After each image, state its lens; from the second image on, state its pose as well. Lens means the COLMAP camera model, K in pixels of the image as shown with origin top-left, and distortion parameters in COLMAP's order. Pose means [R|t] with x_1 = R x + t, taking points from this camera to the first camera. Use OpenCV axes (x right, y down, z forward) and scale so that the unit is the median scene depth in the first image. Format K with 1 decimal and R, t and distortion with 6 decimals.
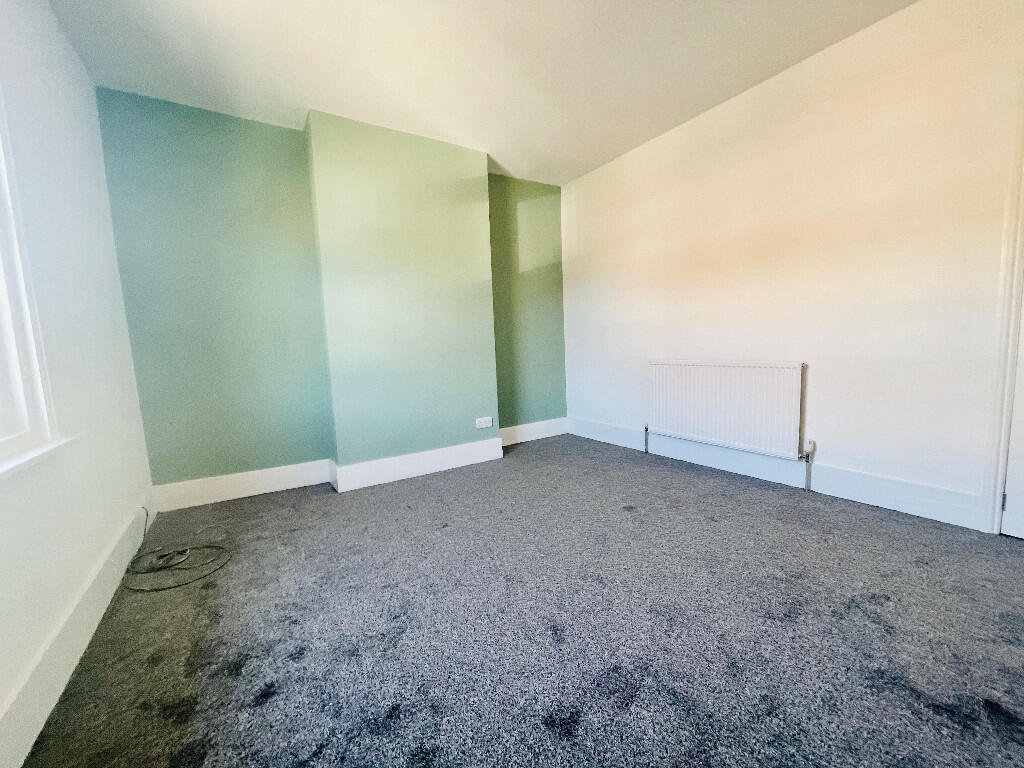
lens RADIAL K [[414.8, 0, 511.1], [0, 414.8, 384.8], [0, 0, 1]] dist [-0.006952, 0.000338]
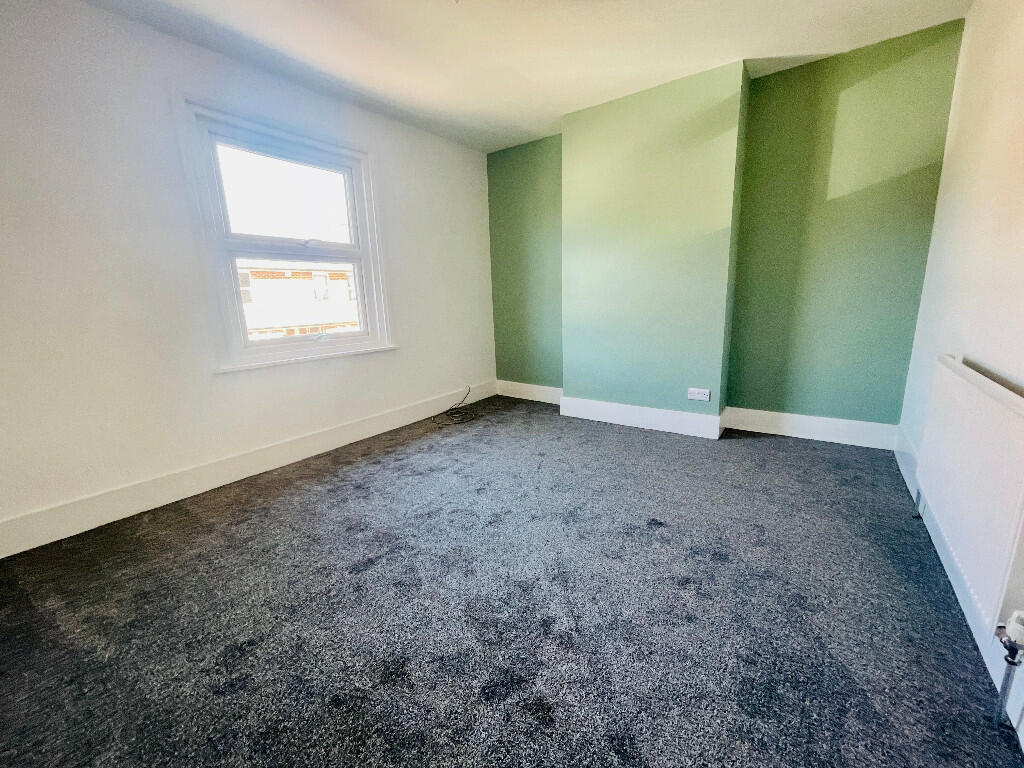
lens RADIAL K [[414.8, 0, 511.3], [0, 414.8, 385.8], [0, 0, 1]] dist [-0.006952, 0.000338]
pose [[0.362522, 0.224587, -0.904510, 0.622301], [-0.078728, 0.974441, 0.210397, -0.087614], [0.928644, -0.005063, 0.370938, 0.301038]]
